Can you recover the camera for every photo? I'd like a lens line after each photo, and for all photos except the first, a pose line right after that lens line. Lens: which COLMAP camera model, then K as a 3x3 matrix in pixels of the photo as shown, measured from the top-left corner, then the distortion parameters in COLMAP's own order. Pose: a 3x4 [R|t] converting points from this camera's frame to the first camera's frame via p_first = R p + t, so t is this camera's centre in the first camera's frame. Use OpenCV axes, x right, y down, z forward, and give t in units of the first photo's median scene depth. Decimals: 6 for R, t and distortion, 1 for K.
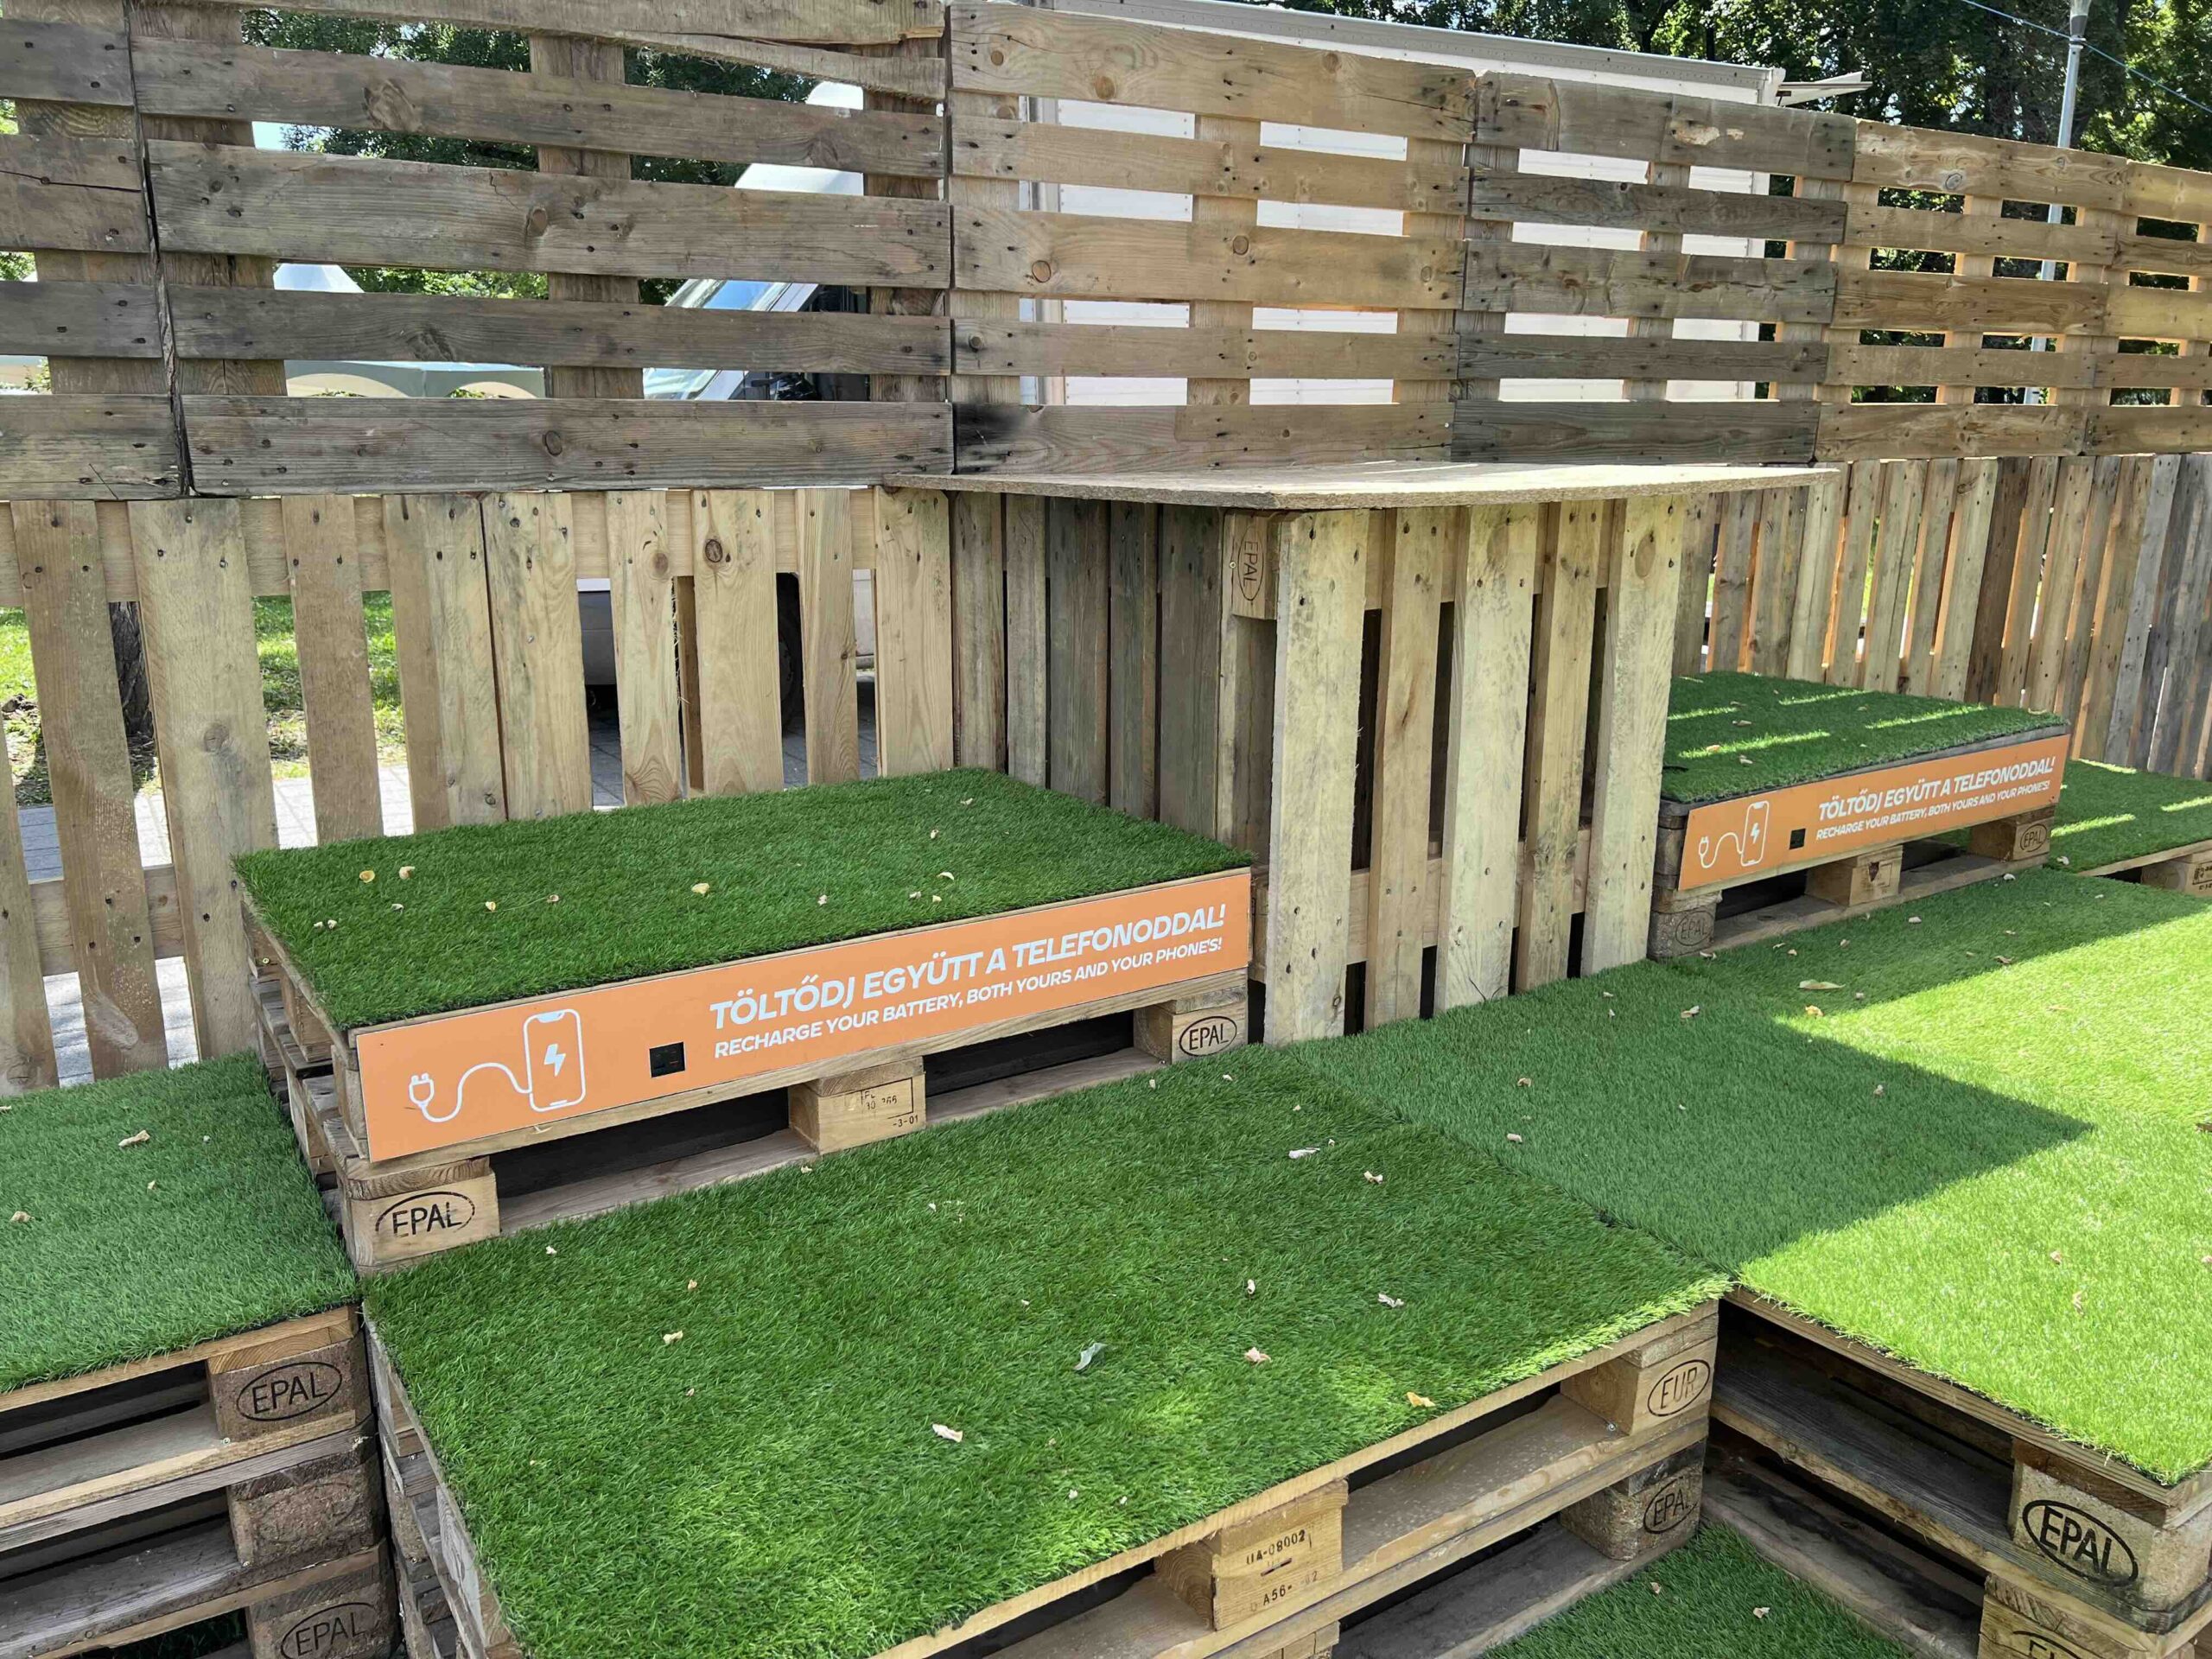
lens RADIAL K [[1664.3, 0, 1122.1], [0, 1664.3, 840.3], [0, 0, 1]] dist [0.034981, -0.044804]
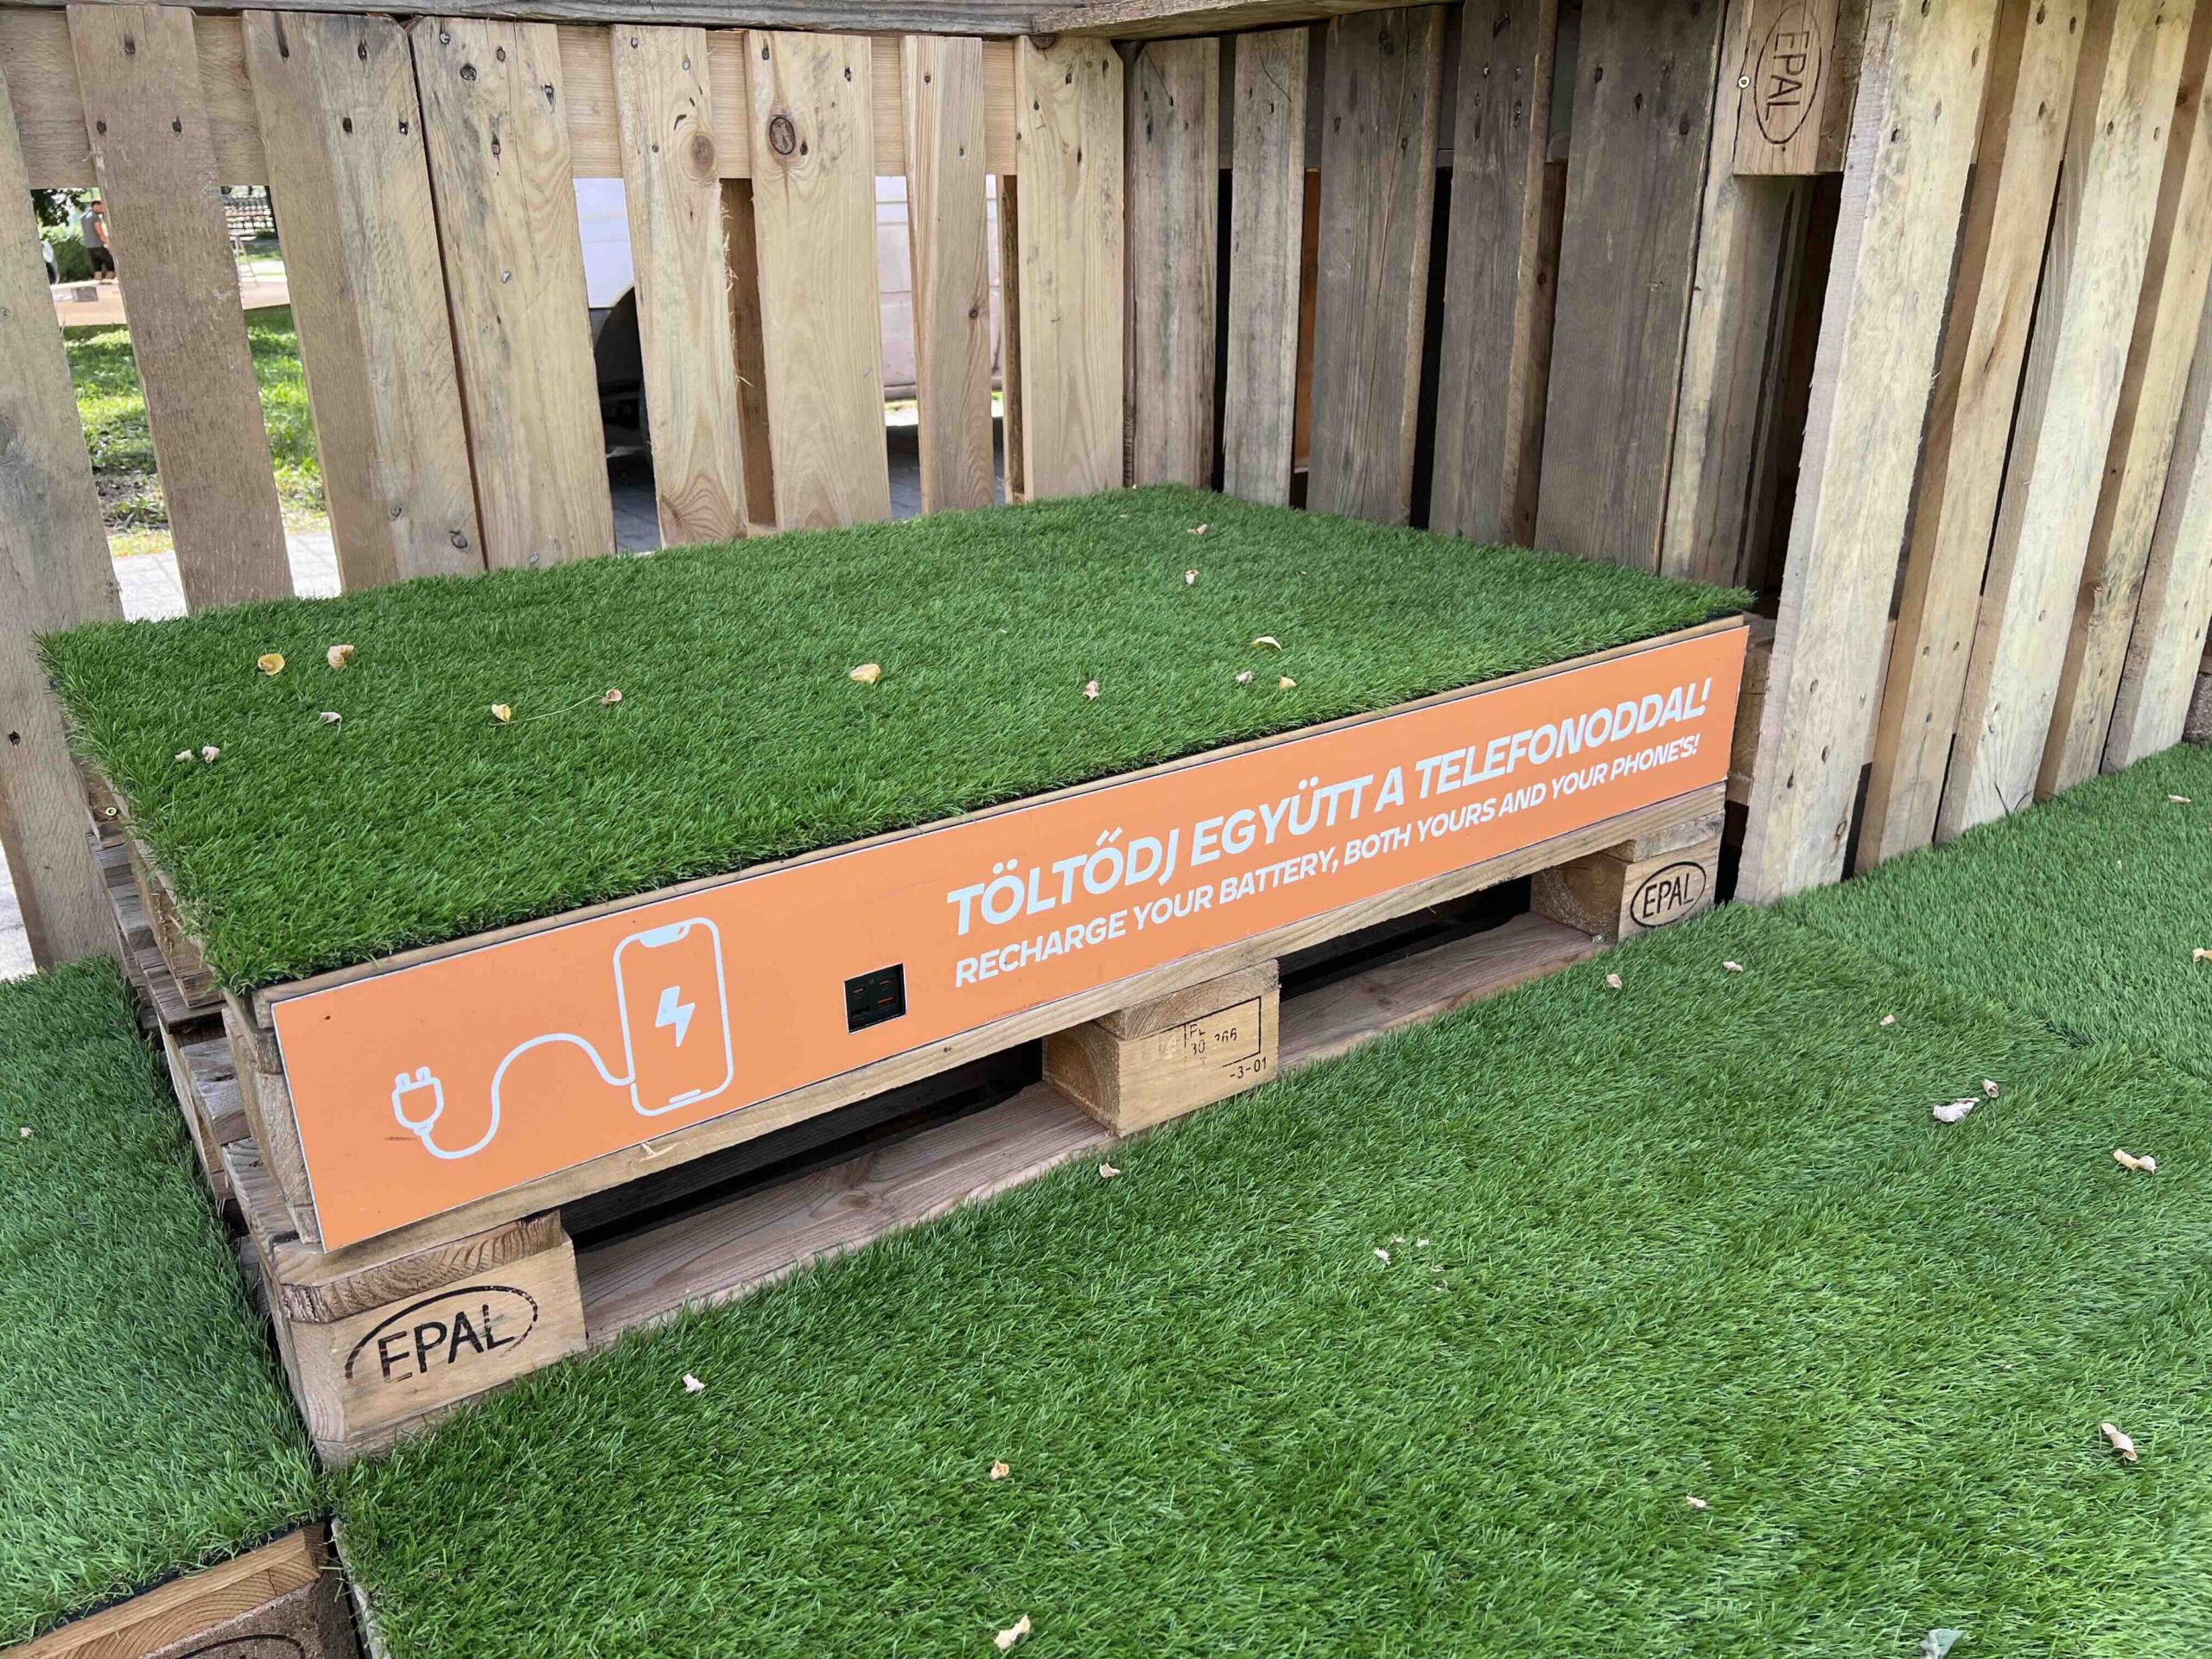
lens RADIAL K [[1664.3, 0, 1093.9], [0, 1664.3, 844.2], [0, 0, 1]] dist [0.034981, -0.044804]
pose [[0.999413, -0.025994, 0.022303, -0.178468], [0.022753, 0.990588, 0.134976, 0.011354], [-0.025601, -0.134389, 0.990598, 0.403894]]
